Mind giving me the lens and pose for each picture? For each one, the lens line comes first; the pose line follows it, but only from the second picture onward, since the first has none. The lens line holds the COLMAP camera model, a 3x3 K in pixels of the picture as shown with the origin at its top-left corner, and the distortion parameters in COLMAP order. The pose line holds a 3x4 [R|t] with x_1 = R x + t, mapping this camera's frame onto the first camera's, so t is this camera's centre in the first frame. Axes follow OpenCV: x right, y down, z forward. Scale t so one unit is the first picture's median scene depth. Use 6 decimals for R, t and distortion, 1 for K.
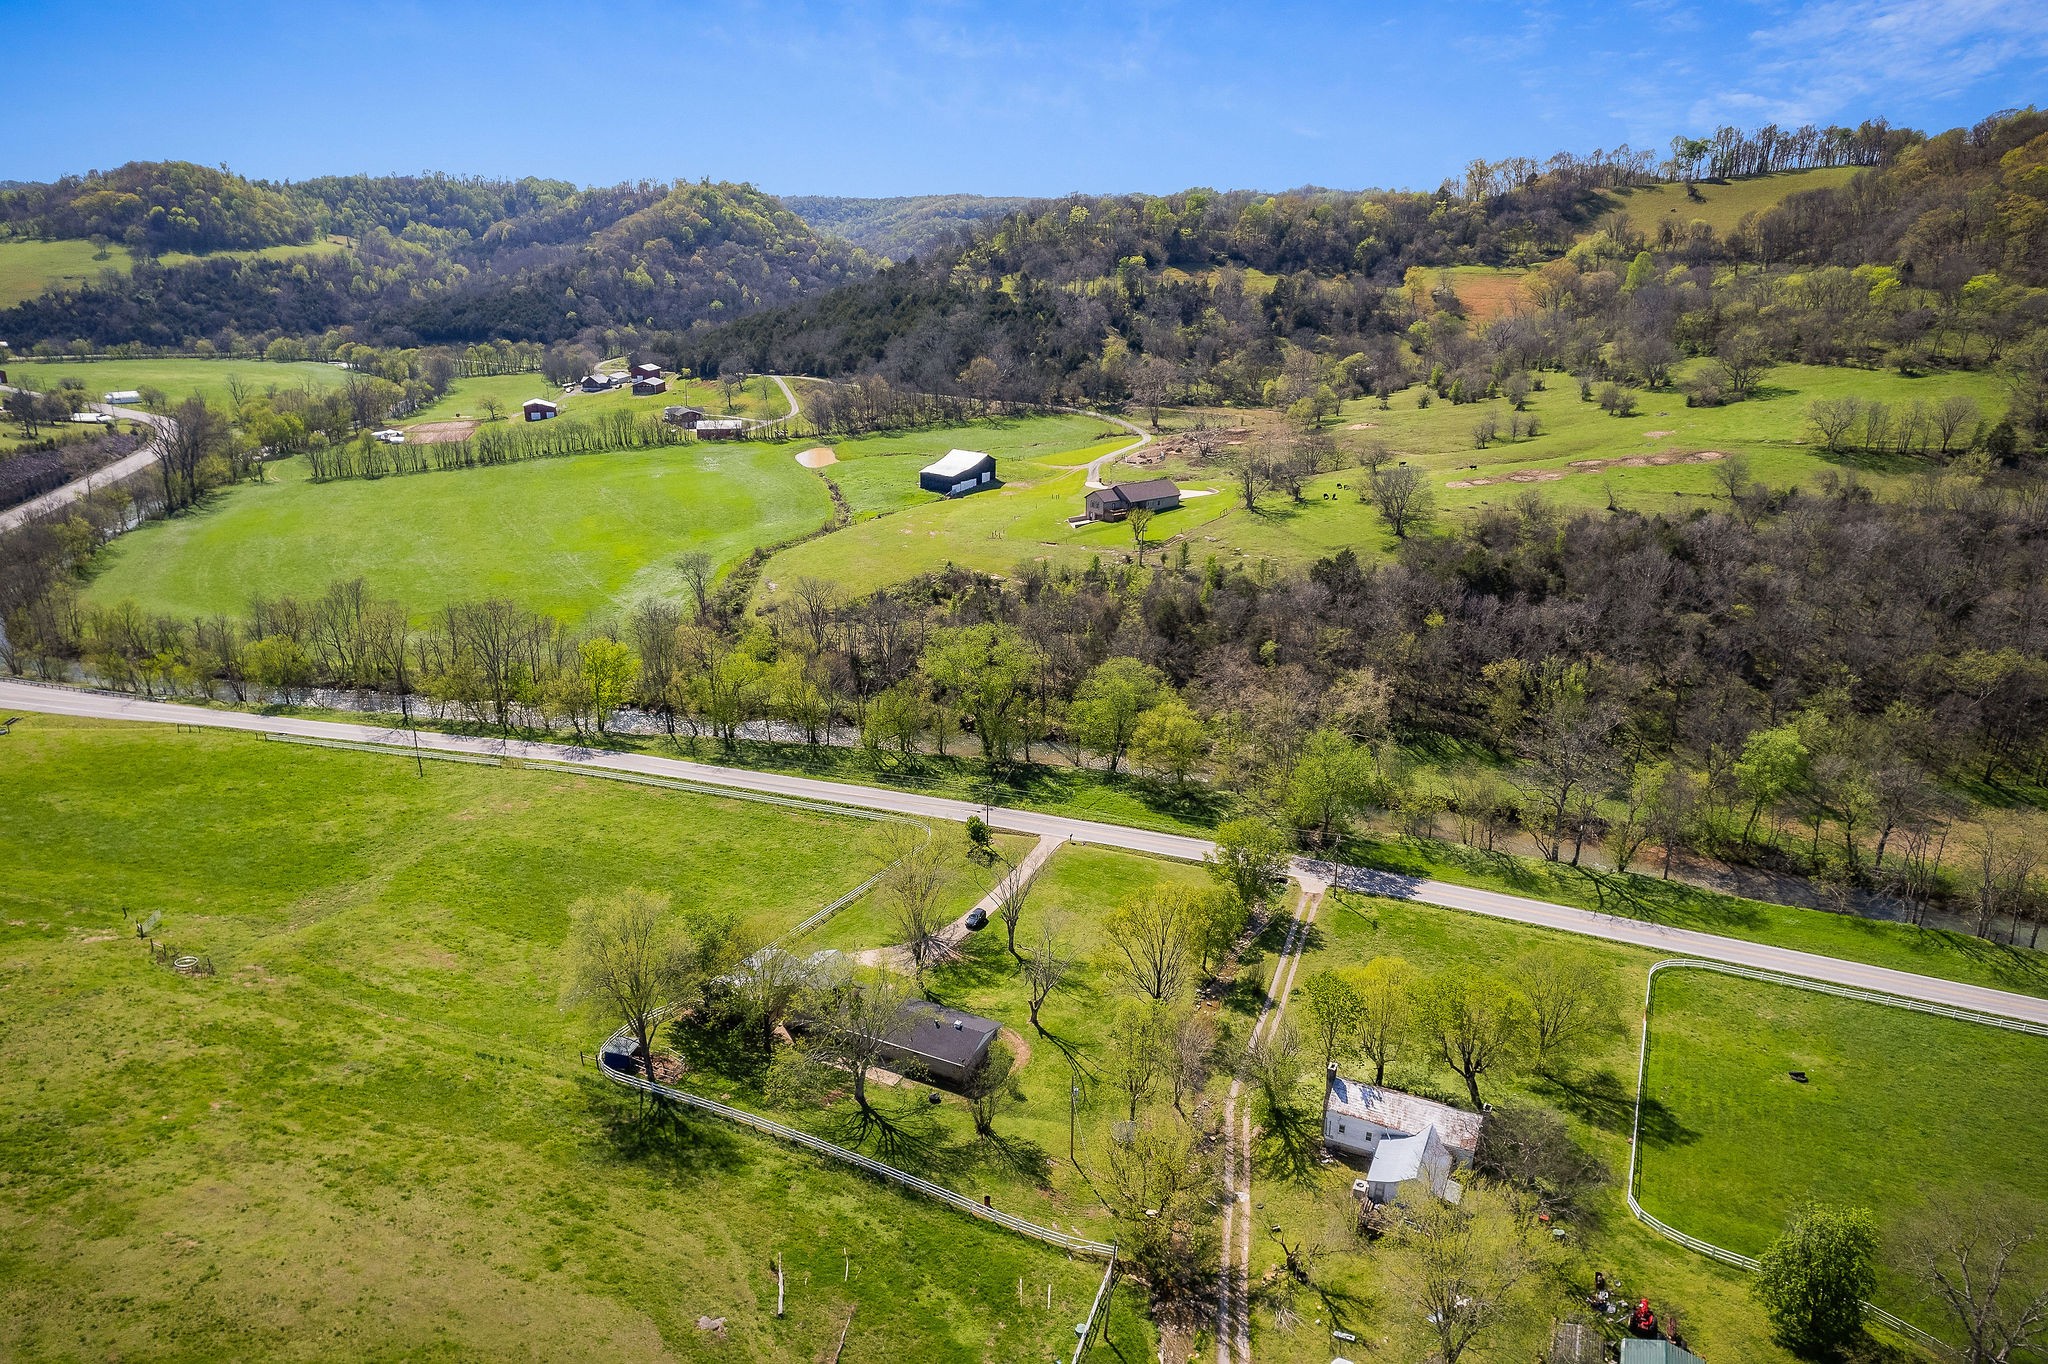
lens RADIAL K [[1332.1, 0, 1034.0], [0, 1332.1, 677.3], [0, 0, 1]] dist [-0.070966, 0.059814]
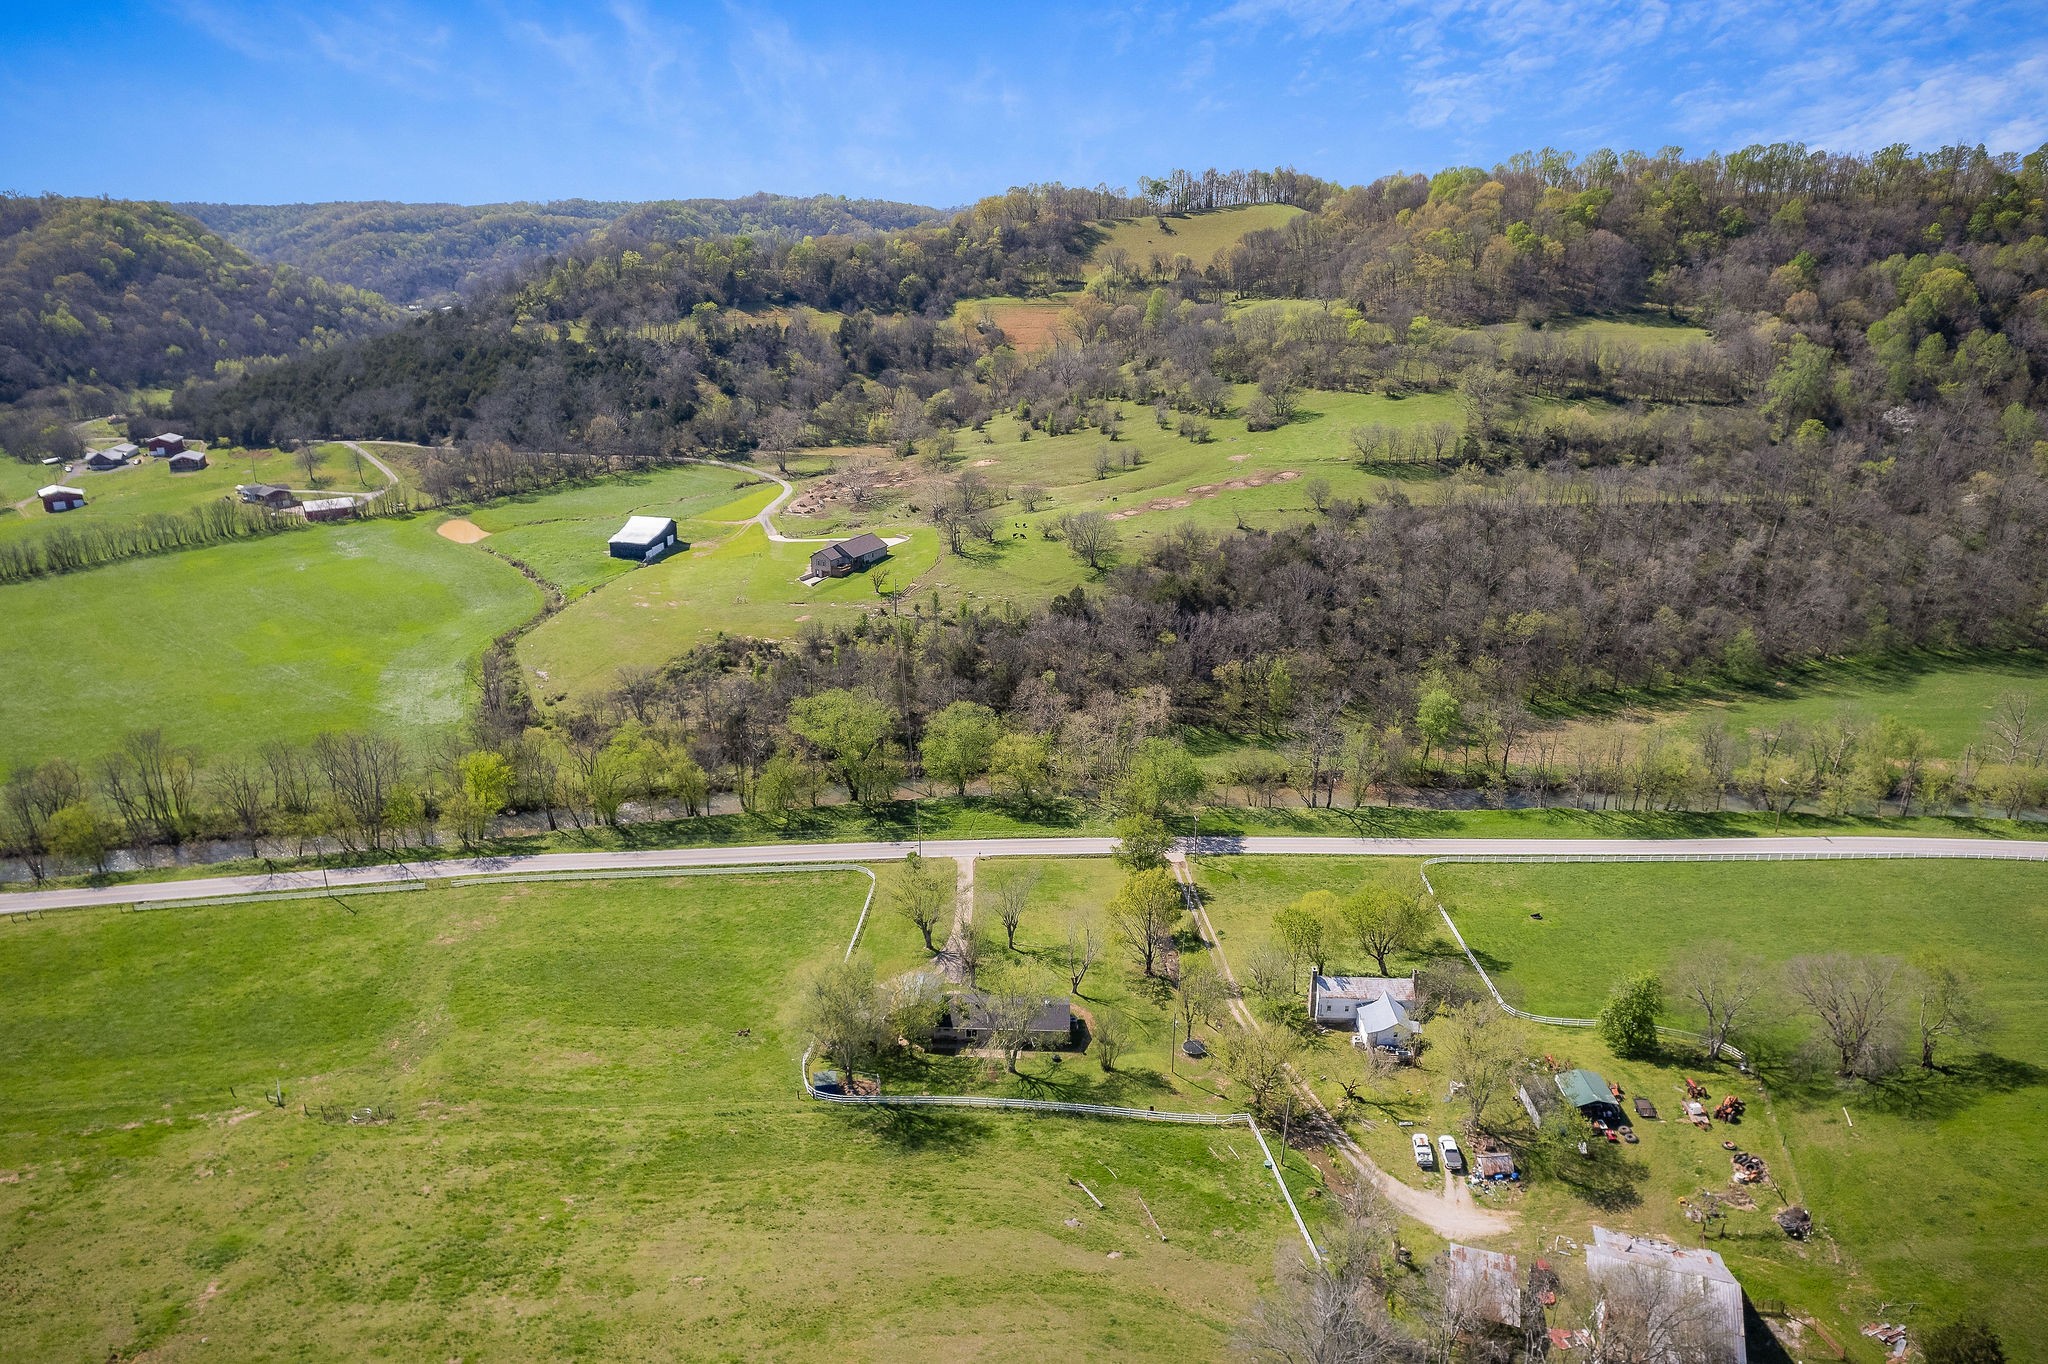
lens RADIAL K [[1332.1, 0, 1034.0], [0, 1332.1, 677.3], [0, 0, 1]] dist [-0.070966, 0.059814]
pose [[0.915819, -0.134398, 0.378434, -0.231530], [0.132052, 0.990717, 0.032278, -0.047781], [-0.379259, 0.020412, 0.925065, -0.104882]]
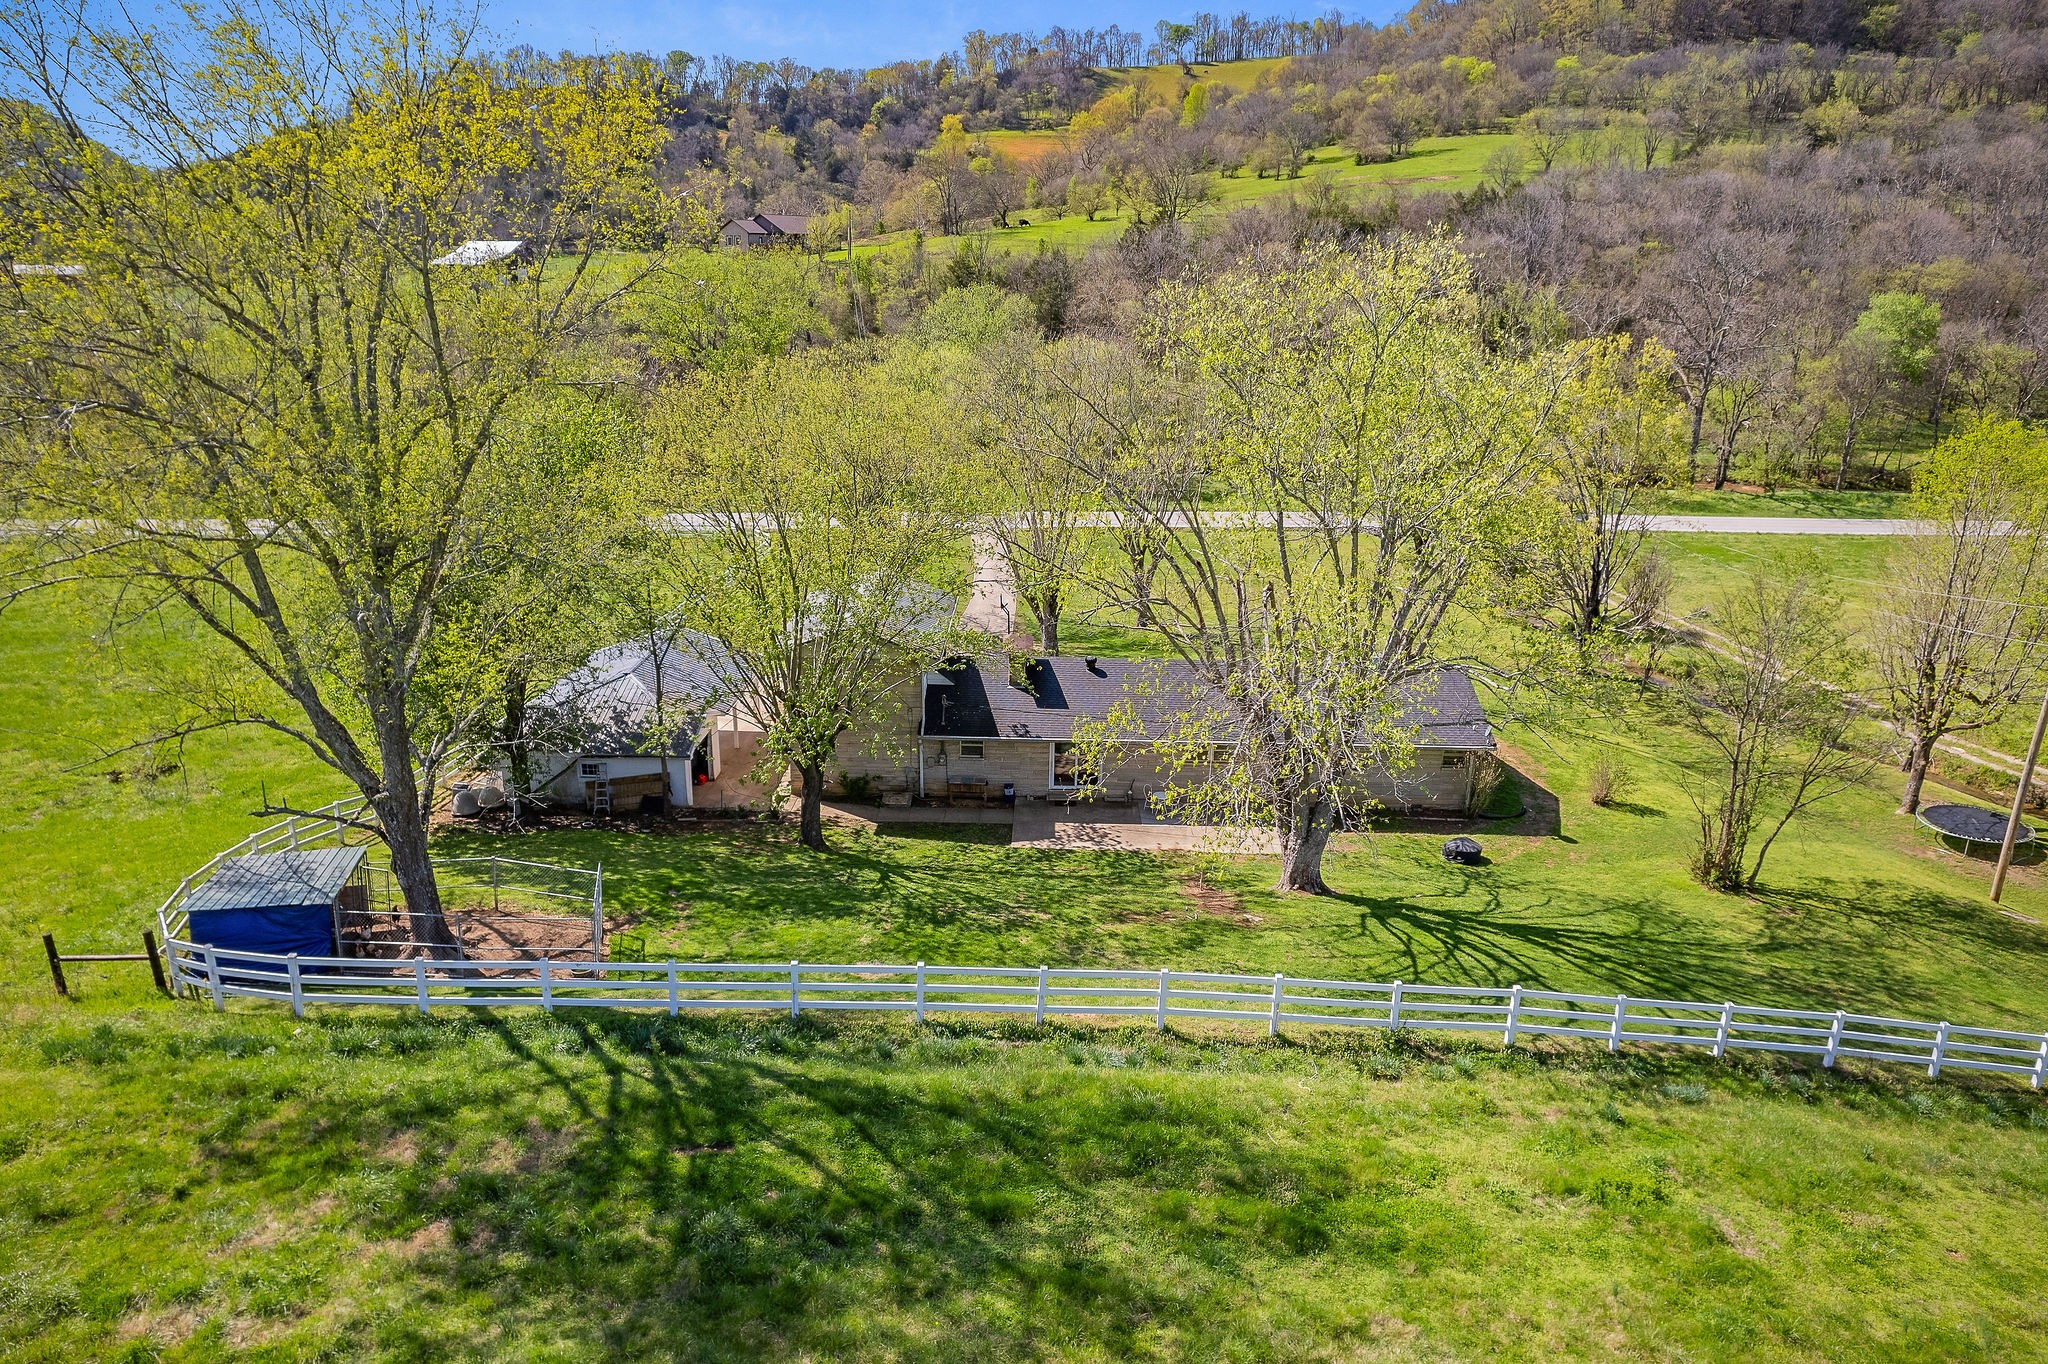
lens RADIAL K [[1332.1, 0, 1034.0], [0, 1332.1, 677.3], [0, 0, 1]] dist [-0.070966, 0.059814]
pose [[0.909203, -0.123657, 0.397567, -0.116982], [0.126602, 0.991773, 0.018948, 0.108226], [-0.396639, 0.033105, 0.917378, 0.315910]]
